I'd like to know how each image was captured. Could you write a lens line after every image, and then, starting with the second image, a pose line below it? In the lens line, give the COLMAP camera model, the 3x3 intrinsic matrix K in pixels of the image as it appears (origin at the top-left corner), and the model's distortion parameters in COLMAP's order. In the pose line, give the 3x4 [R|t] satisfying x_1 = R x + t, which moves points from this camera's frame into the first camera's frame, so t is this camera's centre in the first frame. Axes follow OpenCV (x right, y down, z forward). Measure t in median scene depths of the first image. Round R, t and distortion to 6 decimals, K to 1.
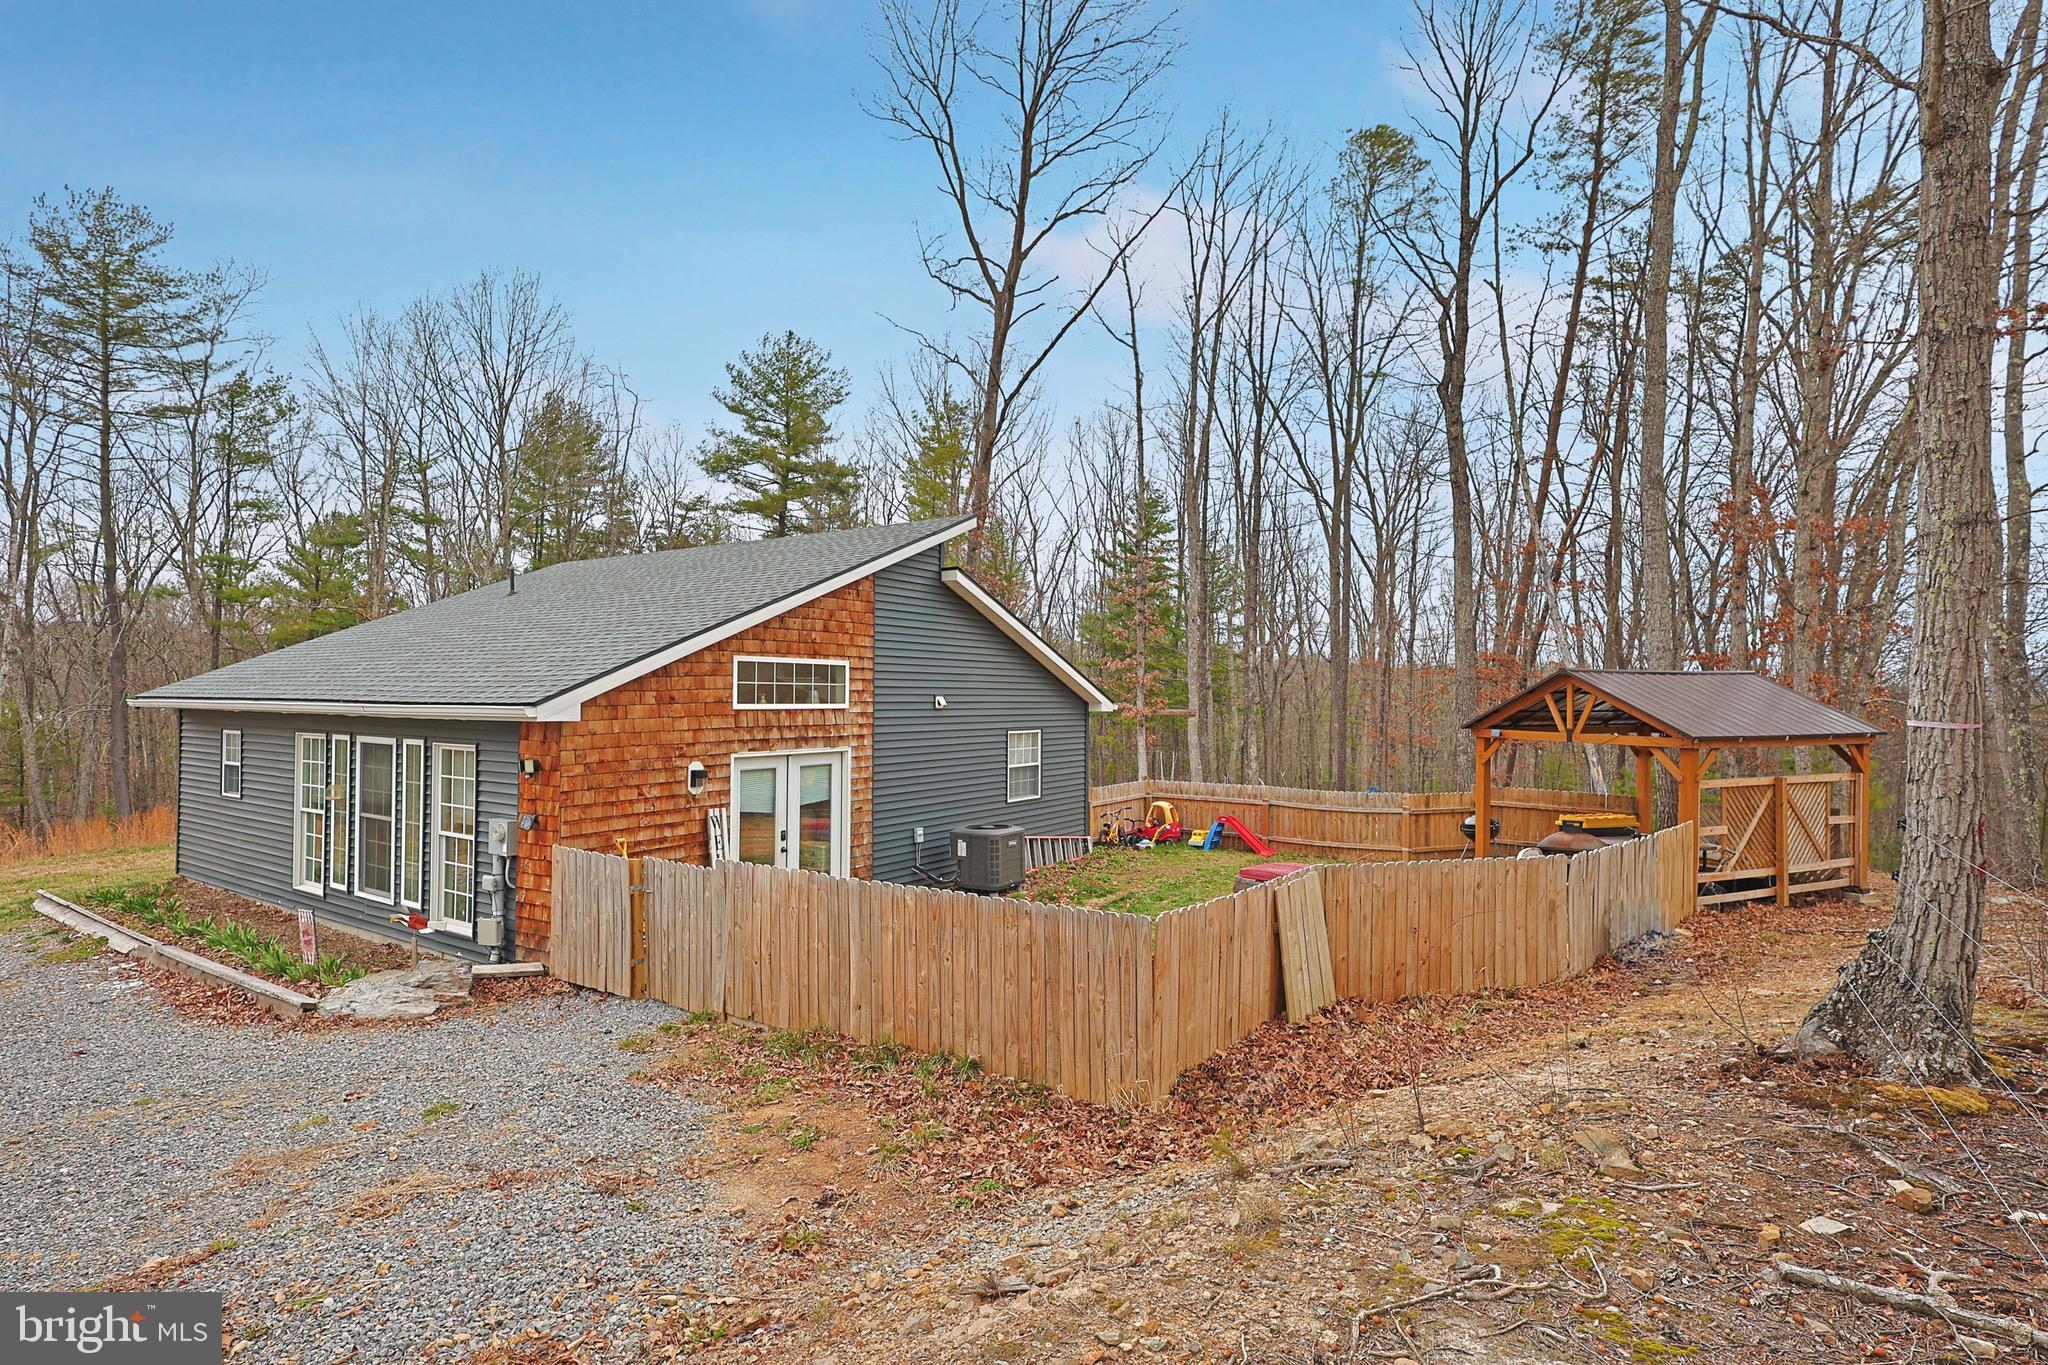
lens RADIAL K [[1008.8, 0, 1030.7], [0, 1008.8, 678.8], [0, 0, 1]] dist [0.002117, 0.000940]
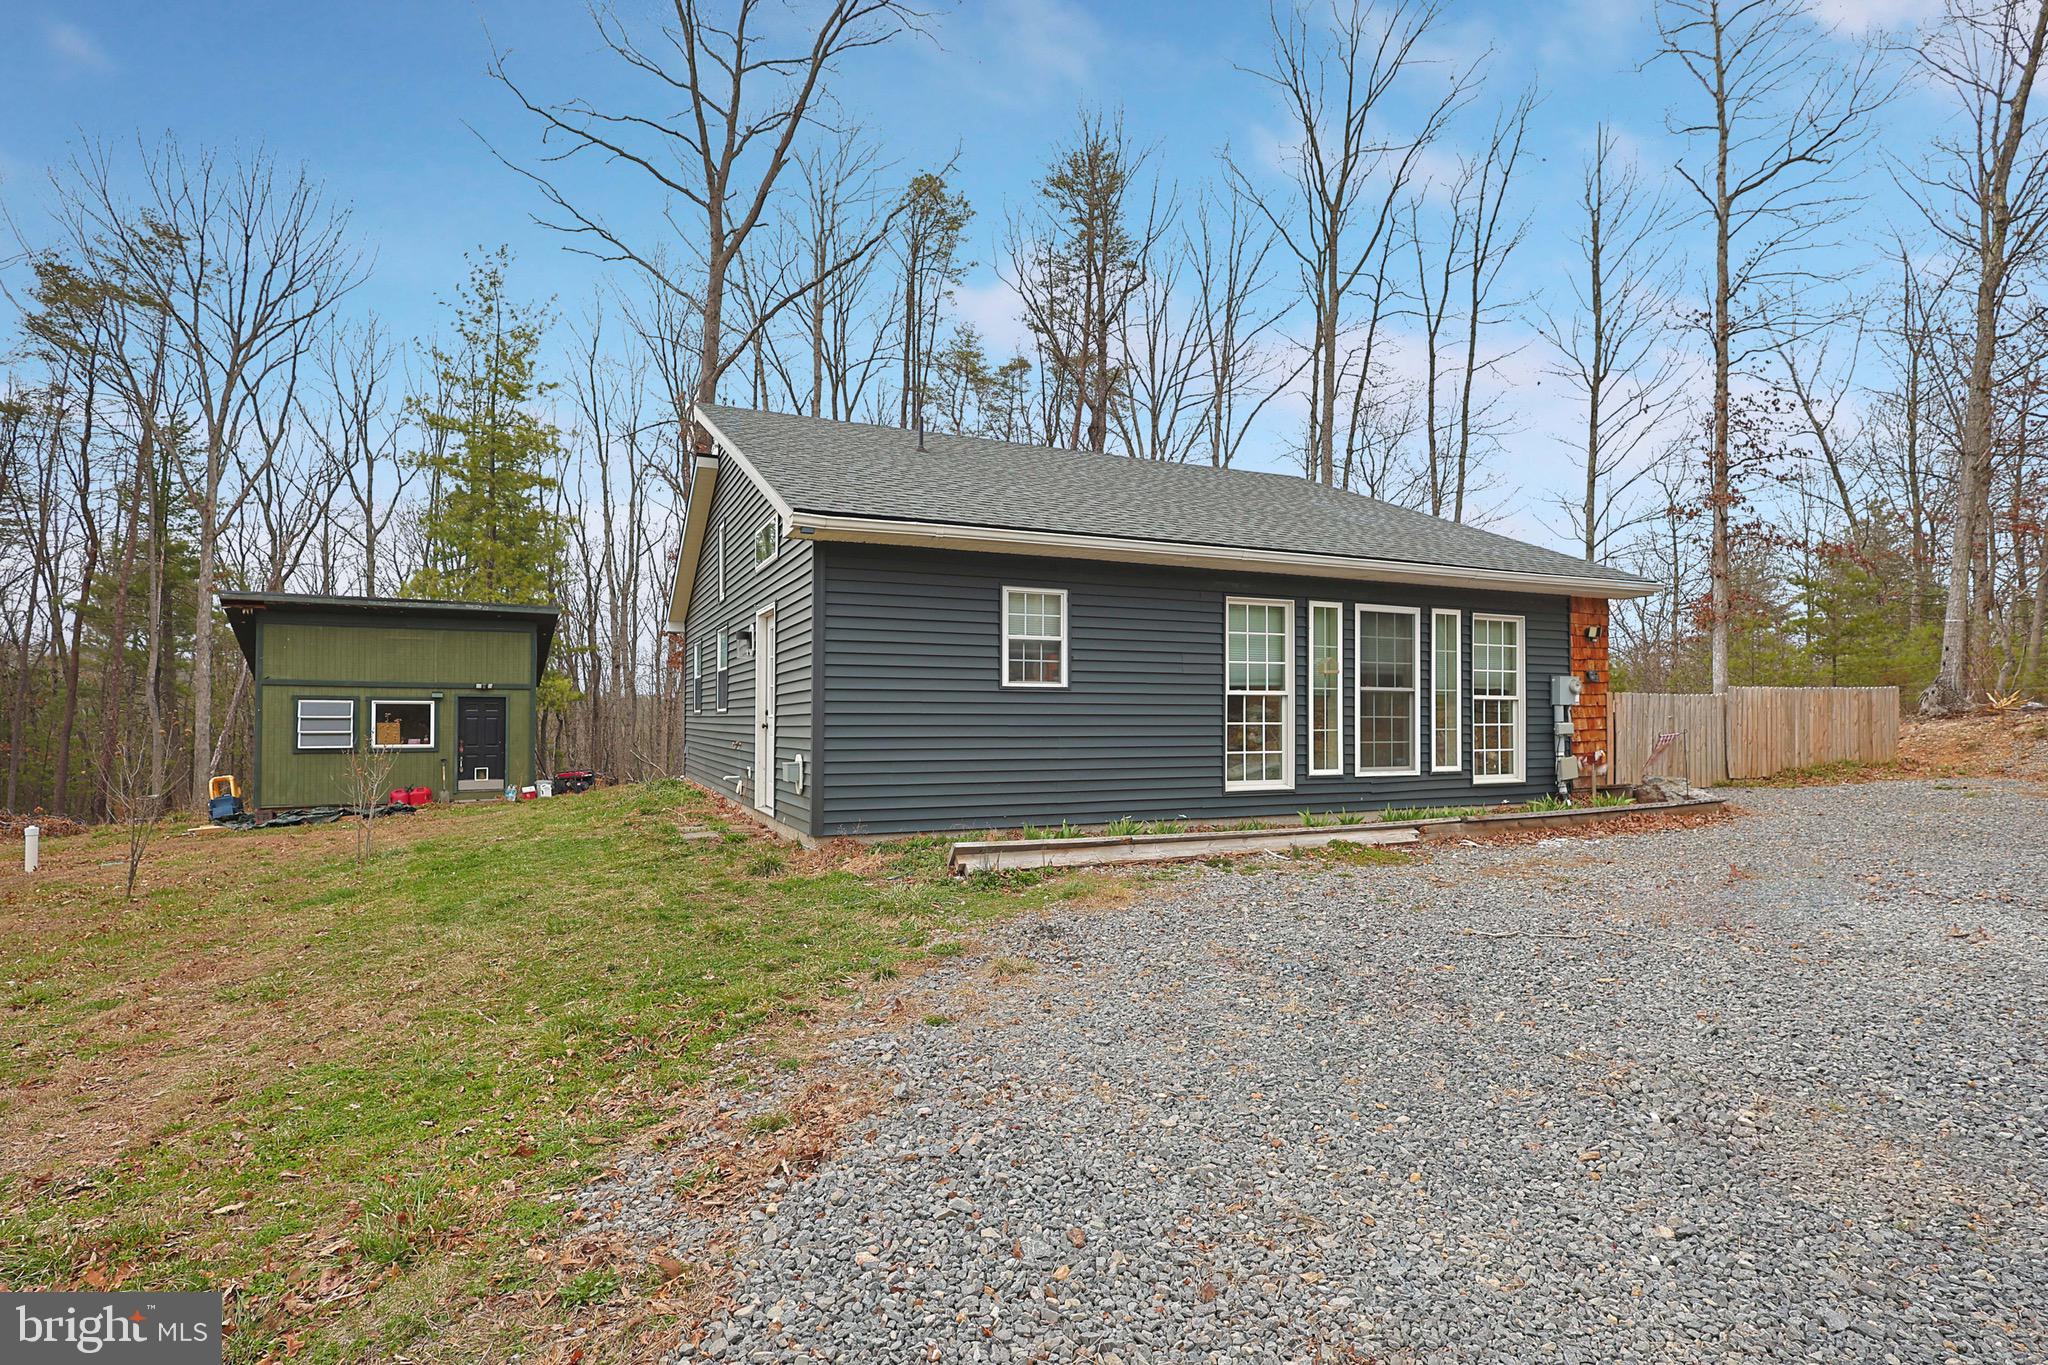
lens RADIAL K [[1008.8, 0, 1030.7], [0, 1008.8, 678.8], [0, 0, 1]] dist [0.002117, 0.000940]
pose [[0.525542, 0.022897, 0.850459, -1.554775], [-0.011148, 0.999737, -0.020027, 0.142170], [-0.850694, 0.001044, 0.525660, 0.743822]]
